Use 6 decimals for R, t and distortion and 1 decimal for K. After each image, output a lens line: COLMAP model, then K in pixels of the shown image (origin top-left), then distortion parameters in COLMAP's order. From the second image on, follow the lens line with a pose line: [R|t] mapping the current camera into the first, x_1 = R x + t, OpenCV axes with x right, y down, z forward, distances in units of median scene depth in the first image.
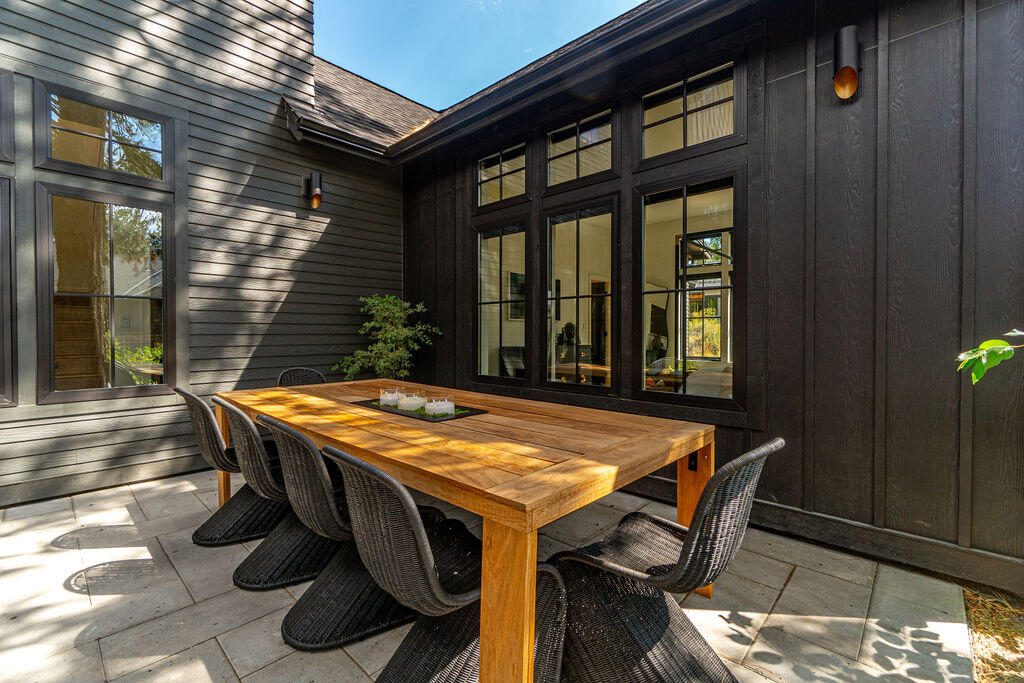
lens RADIAL K [[443.9, 0, 516.8], [0, 443.9, 339.8], [0, 0, 1]] dist [0.001427, -0.000275]
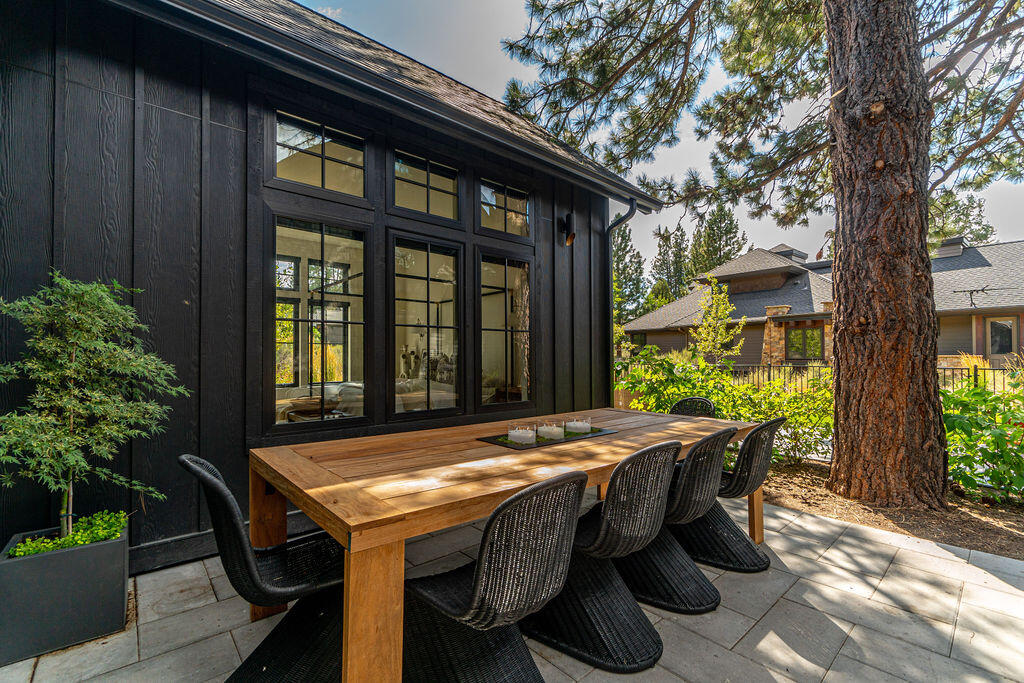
lens RADIAL K [[443.1, 0, 509.6], [0, 443.1, 354.8], [0, 0, 1]] dist [-0.000595, -0.000119]
pose [[0.122000, 0.020771, 0.992313, -0.890415], [0.021998, 0.999479, -0.023626, 0.000652], [-0.992286, 0.024711, 0.121479, 0.685177]]
